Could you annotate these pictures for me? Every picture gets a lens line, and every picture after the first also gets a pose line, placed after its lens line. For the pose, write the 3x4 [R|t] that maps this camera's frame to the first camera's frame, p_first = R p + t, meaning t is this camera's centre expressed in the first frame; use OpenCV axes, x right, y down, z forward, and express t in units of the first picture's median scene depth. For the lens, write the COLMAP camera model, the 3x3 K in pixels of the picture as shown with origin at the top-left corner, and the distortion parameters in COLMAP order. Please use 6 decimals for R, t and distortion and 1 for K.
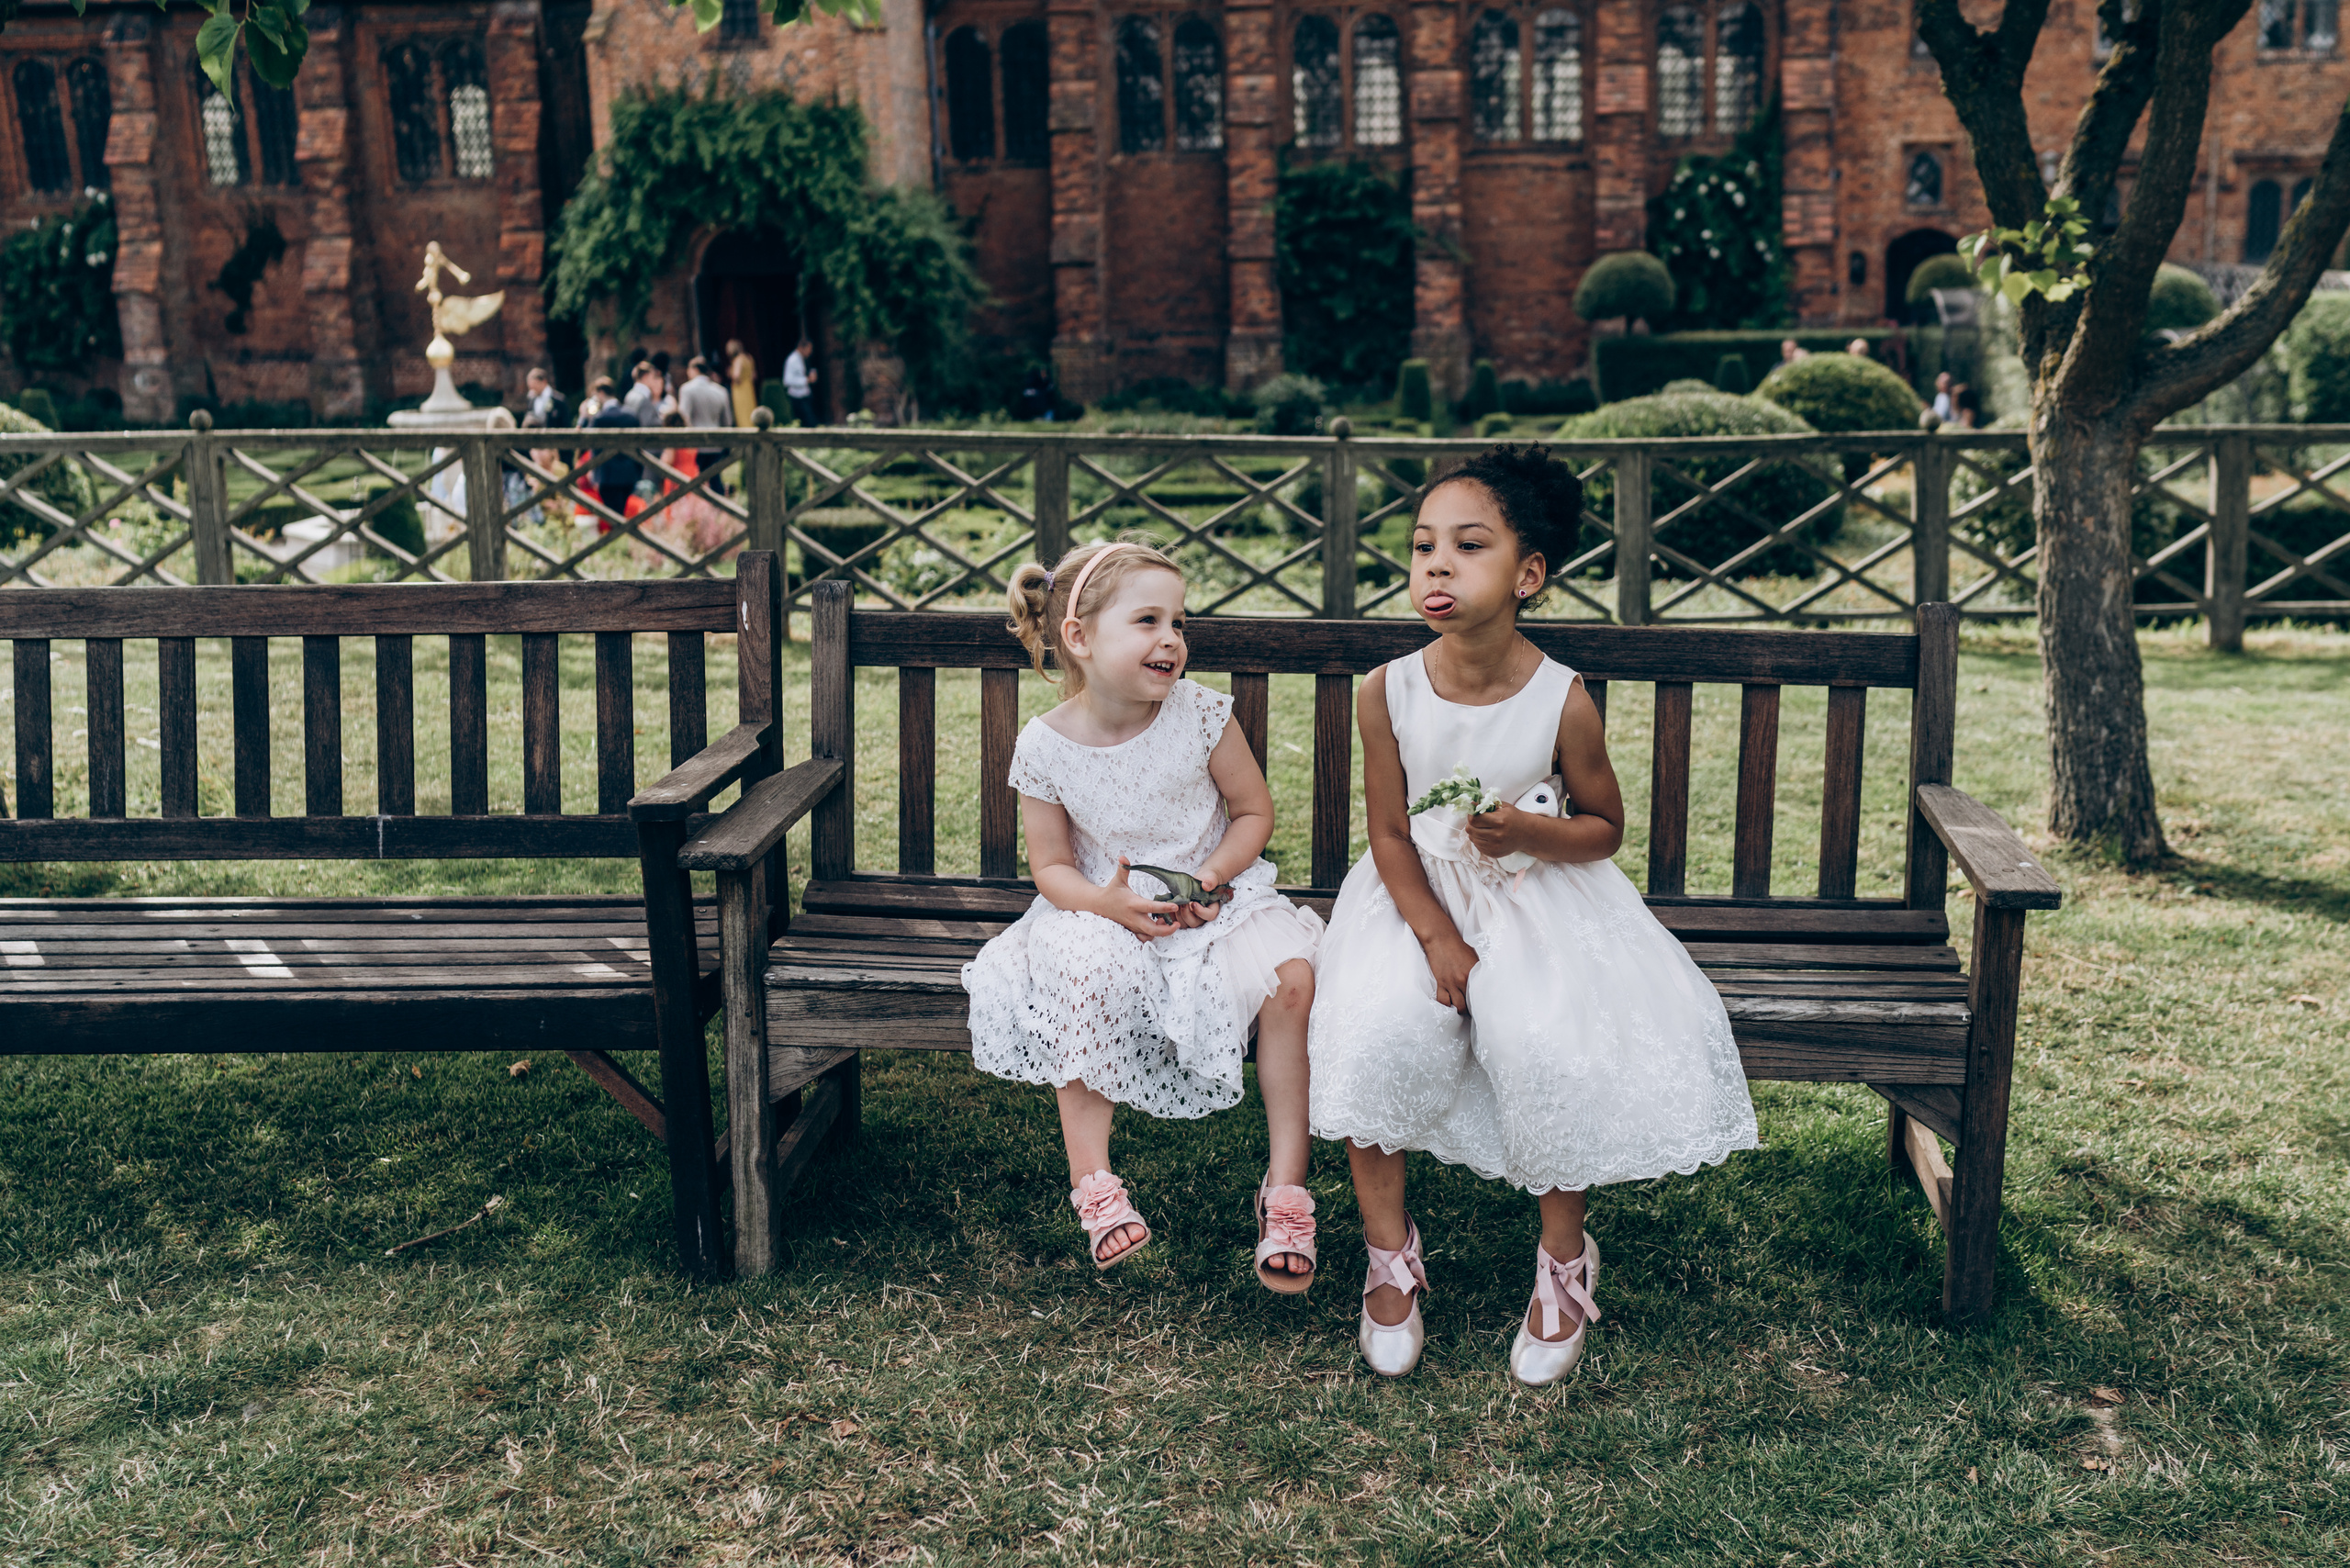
lens RADIAL K [[2259.6, 0, 1177.5], [0, 2259.6, 788.6], [0, 0, 1]] dist [-0.013731, 0.000000]
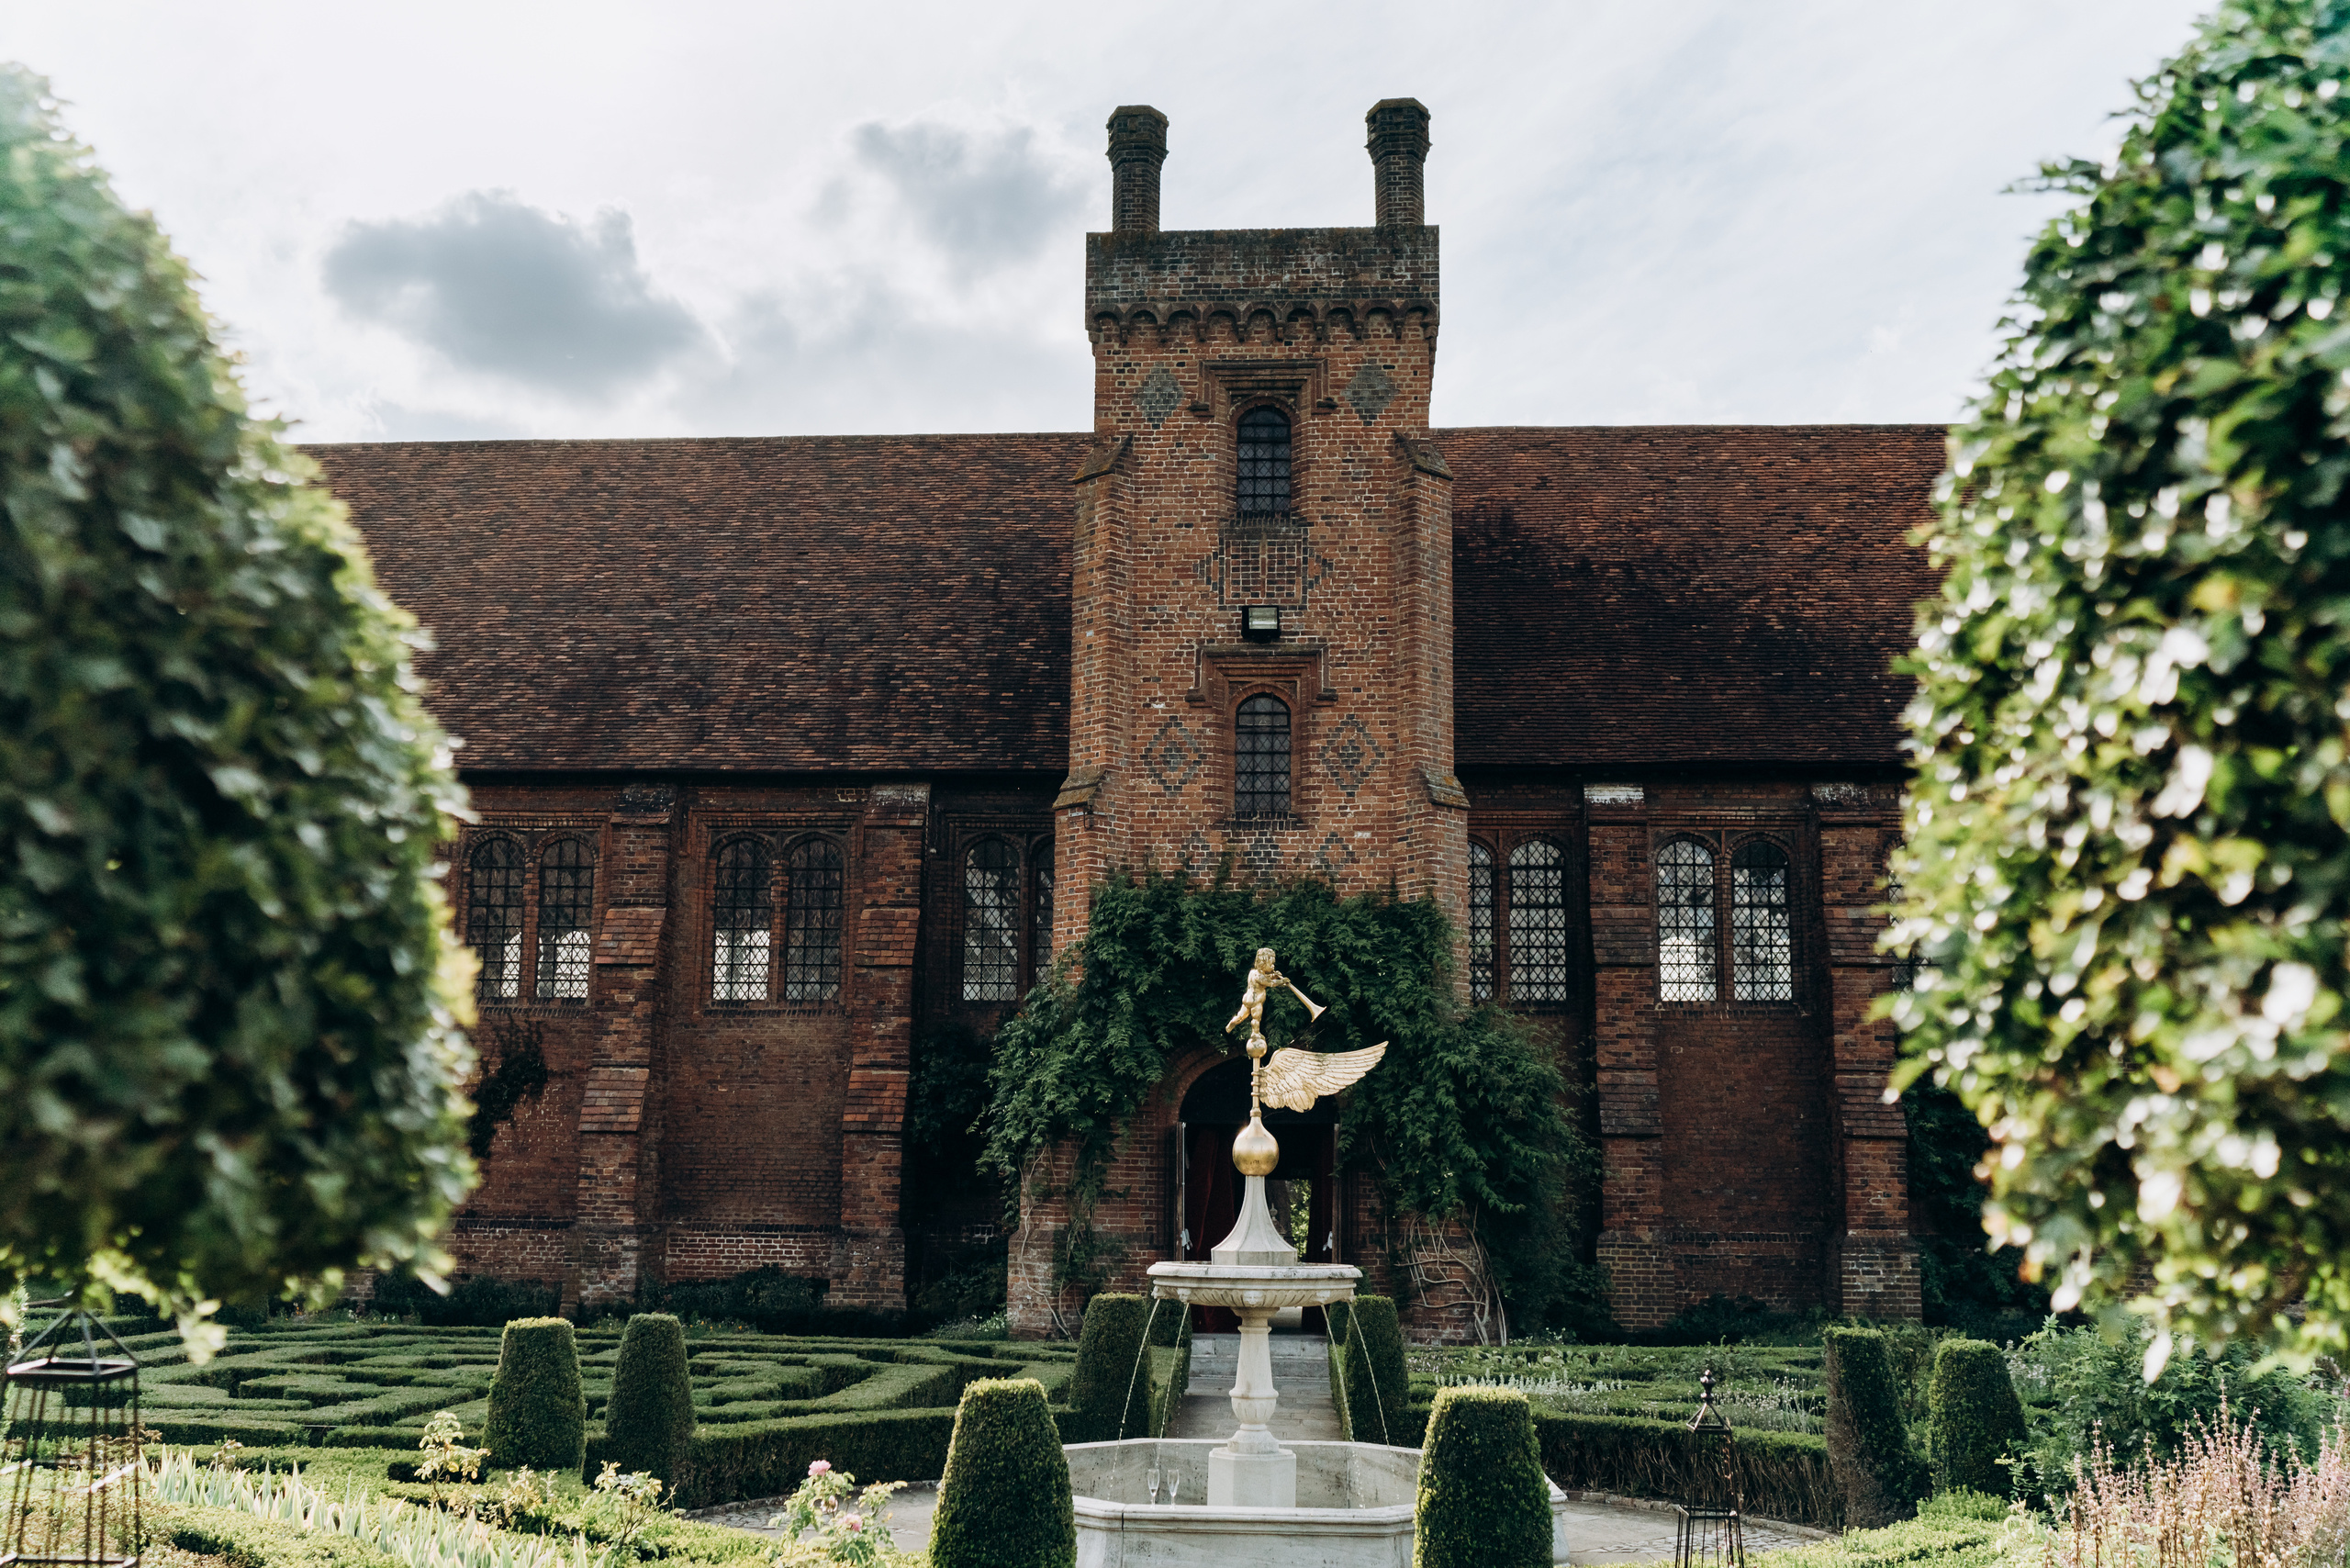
lens RADIAL K [[2232.4, 0, 1176.1], [0, 2232.4, 778.0], [0, 0, 1]] dist [-0.014112, 0.000000]
pose [[0.999225, 0.039360, -0.001081, -0.223834], [-0.036376, 0.912264, -0.407985, -0.038118], [-0.015072, 0.407708, 0.912988, 0.314917]]
